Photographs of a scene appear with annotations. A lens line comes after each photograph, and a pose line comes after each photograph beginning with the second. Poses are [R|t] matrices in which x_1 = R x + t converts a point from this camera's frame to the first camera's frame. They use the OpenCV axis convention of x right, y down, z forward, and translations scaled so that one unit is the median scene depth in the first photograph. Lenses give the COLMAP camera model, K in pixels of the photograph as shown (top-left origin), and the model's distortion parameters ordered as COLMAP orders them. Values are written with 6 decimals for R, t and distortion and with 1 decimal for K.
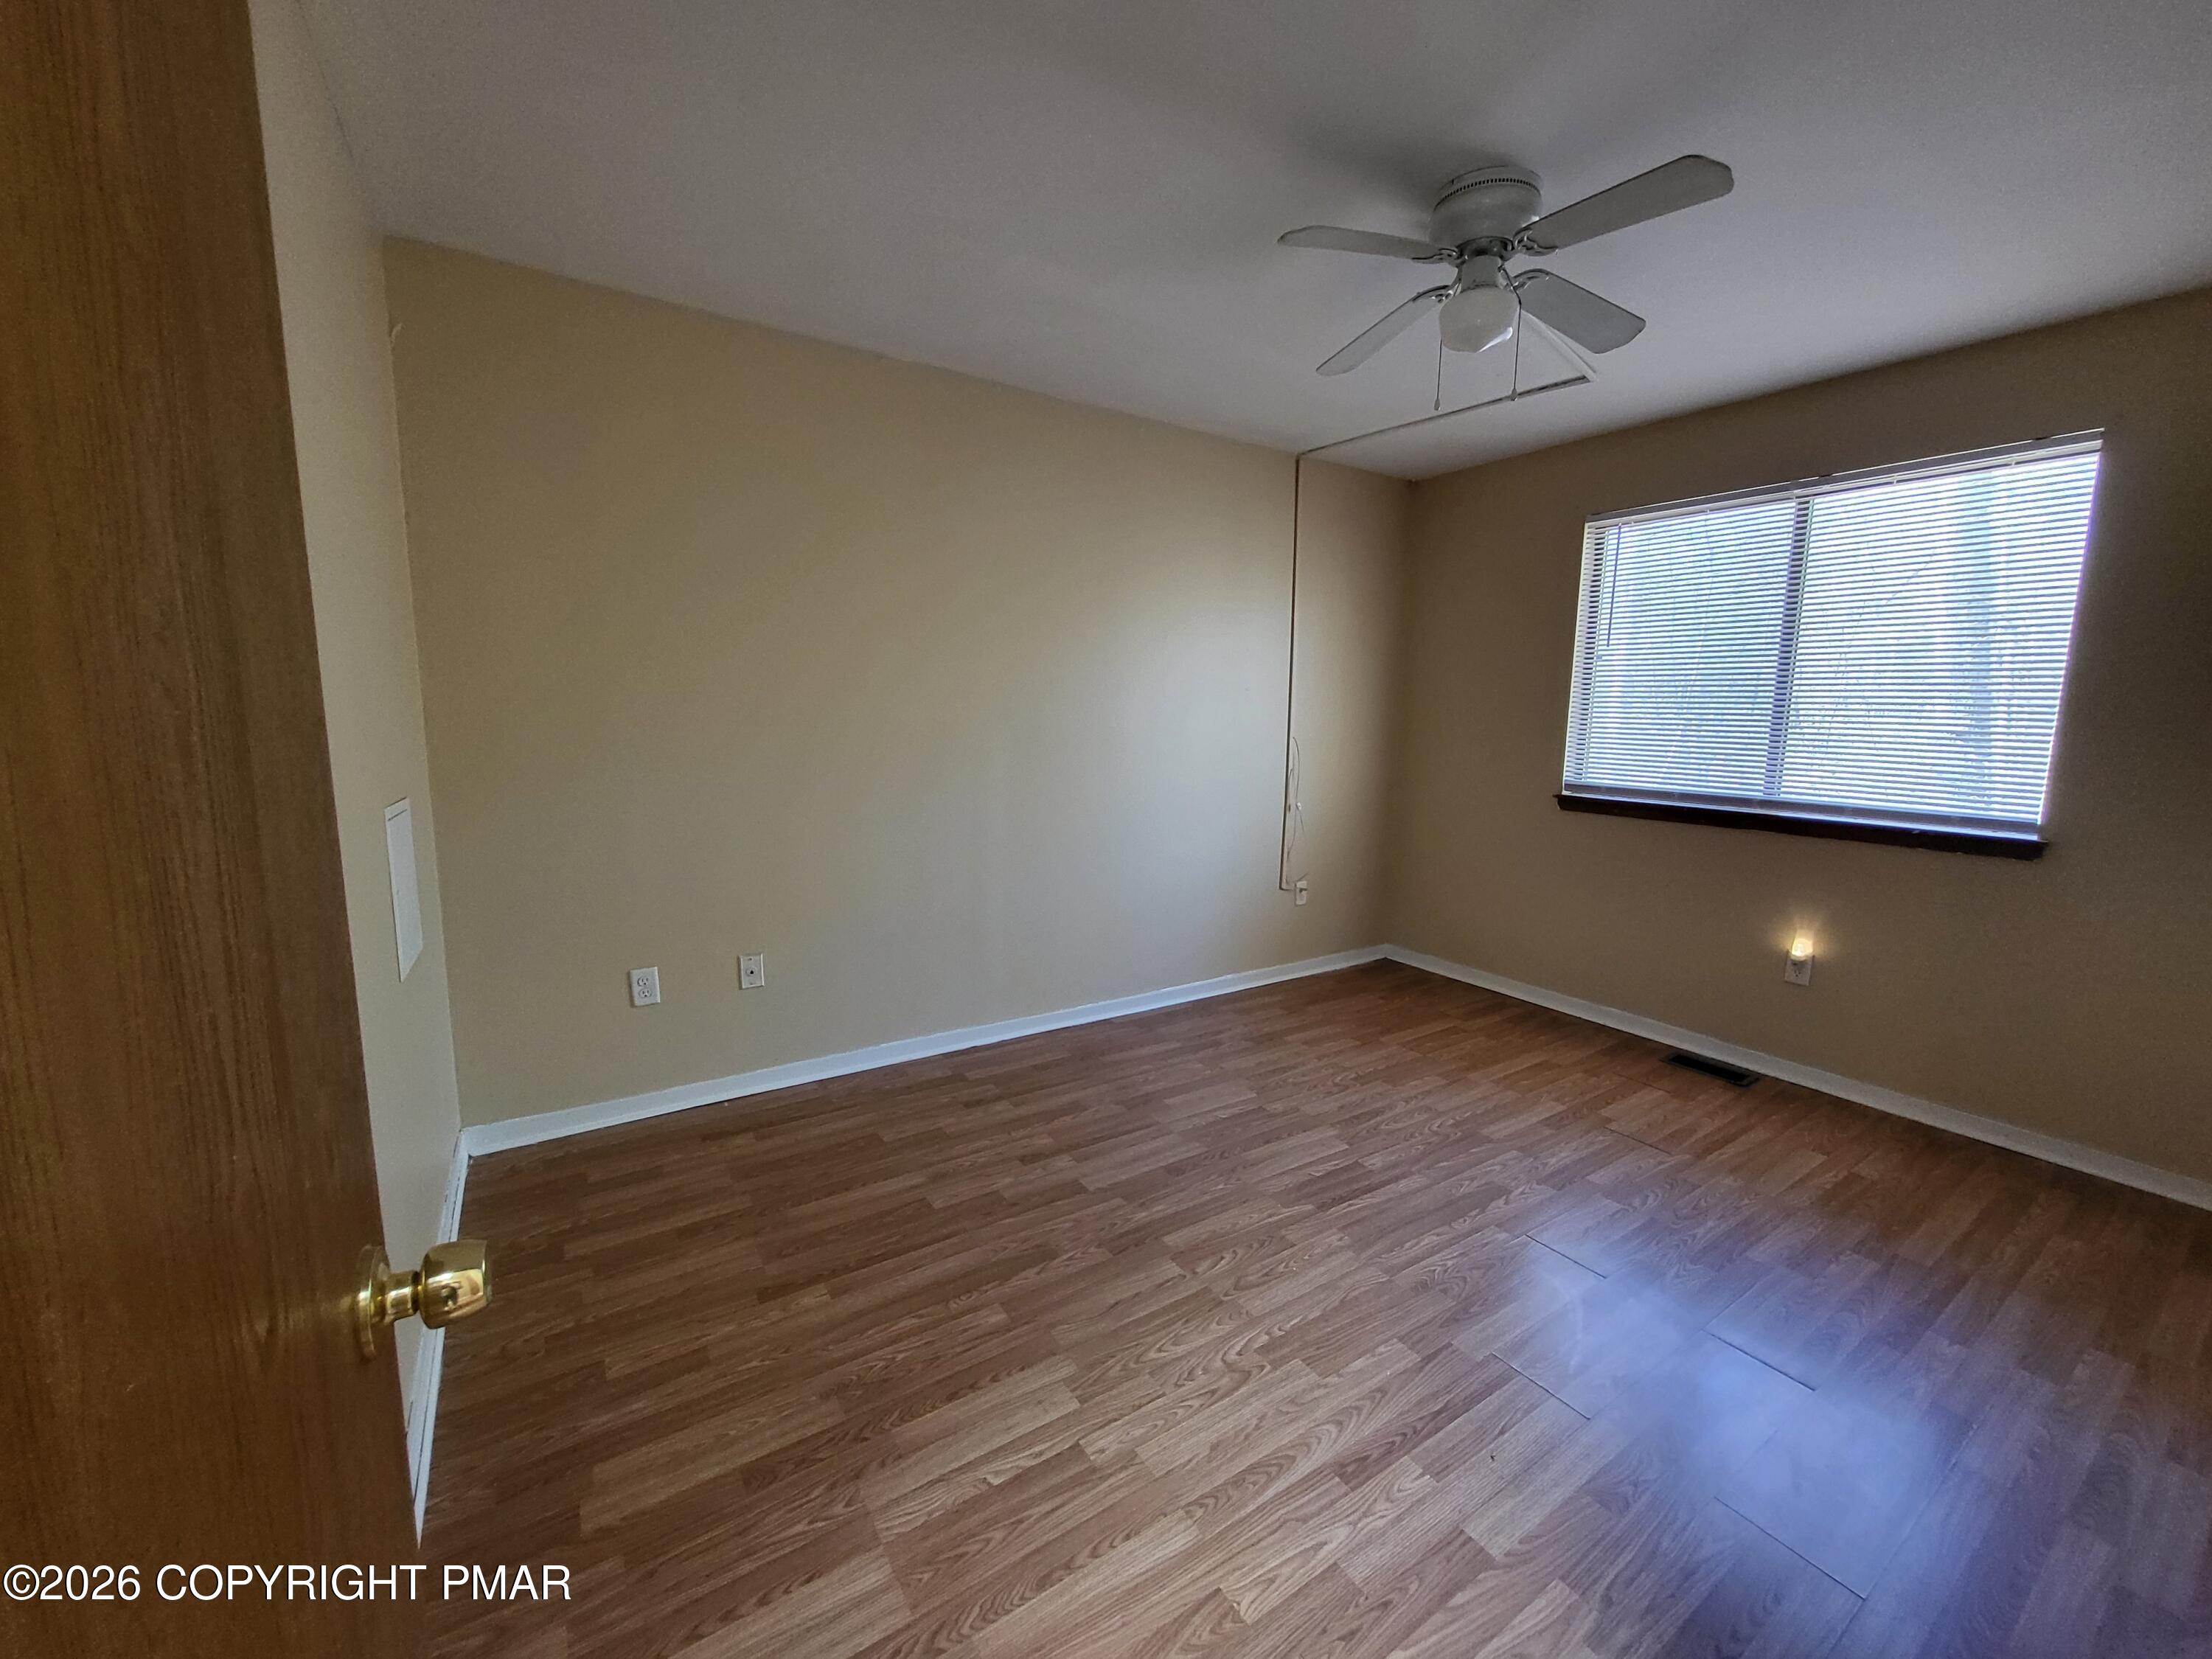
lens RADIAL K [[873.9, 0, 1113.9], [0, 873.9, 835.6], [0, 0, 1]] dist [-0.001324, 0.000590]
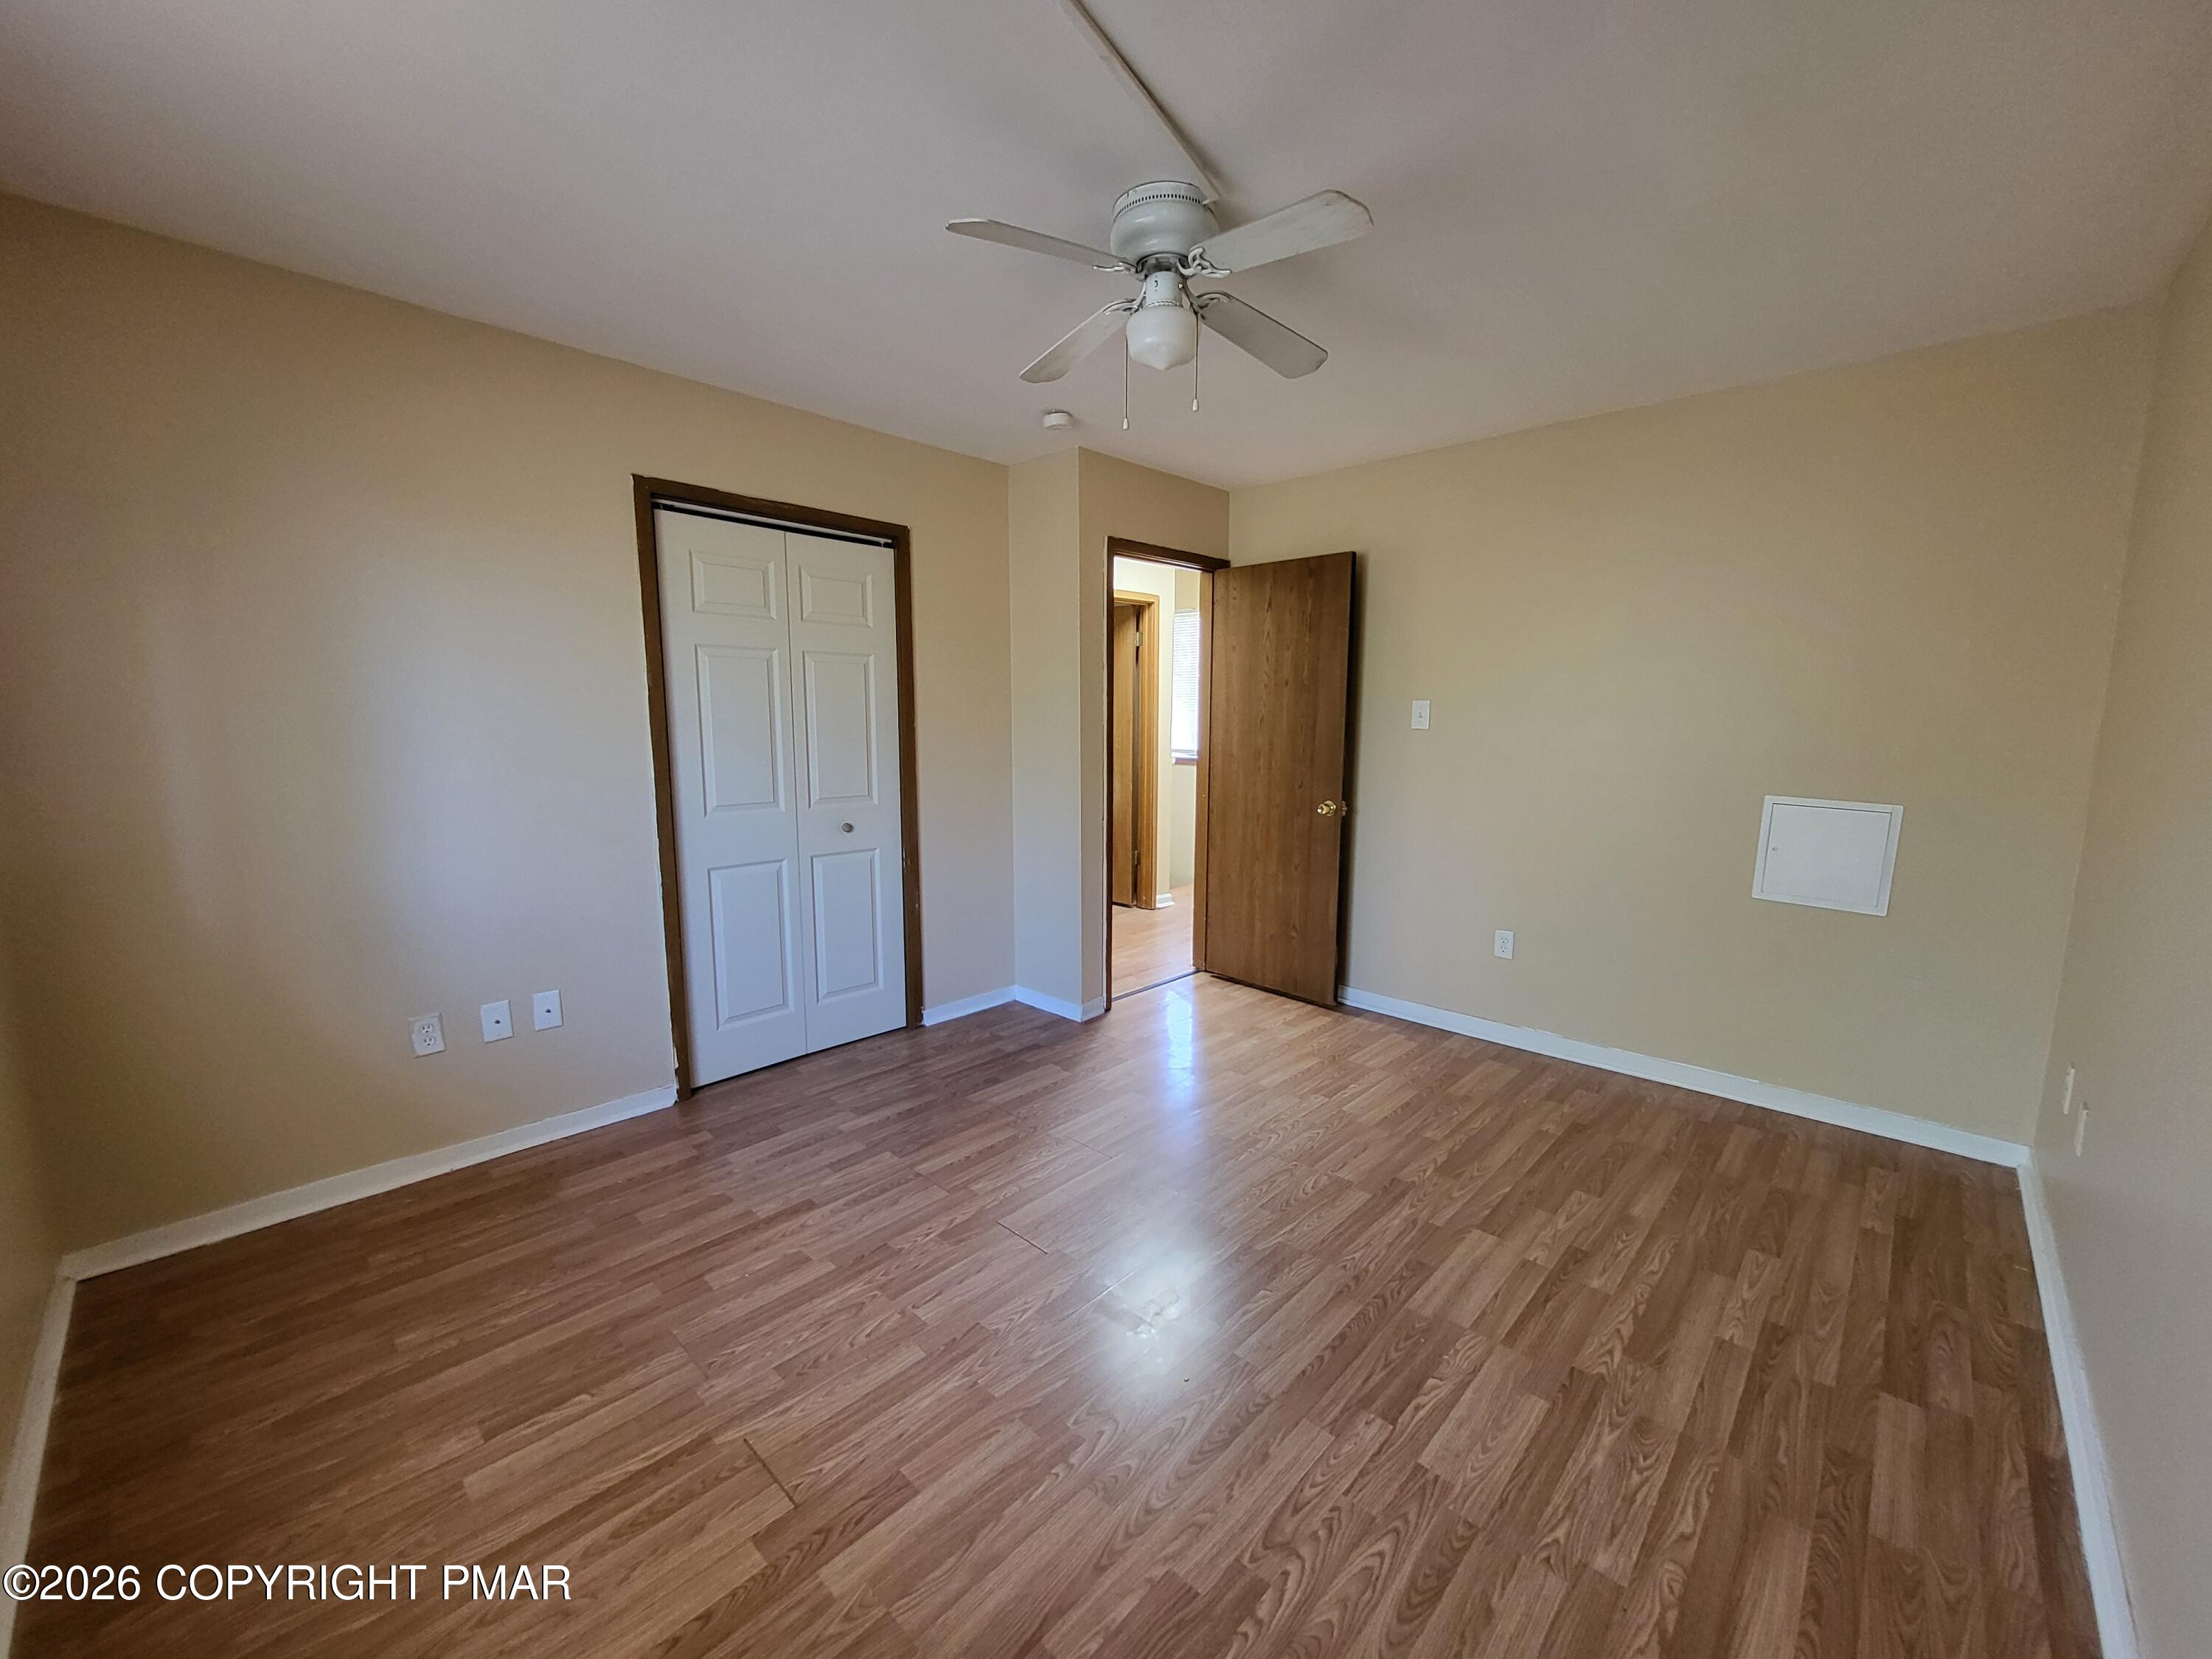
lens RADIAL K [[873.9, 0, 1127.0], [0, 873.9, 838.9], [0, 0, 1]] dist [-0.001324, 0.000590]
pose [[-0.969547, 0.013002, -0.244559, 0.552367], [-0.057786, 0.958248, 0.280037, -0.245574], [0.237990, 0.285642, -0.928316, 1.608568]]
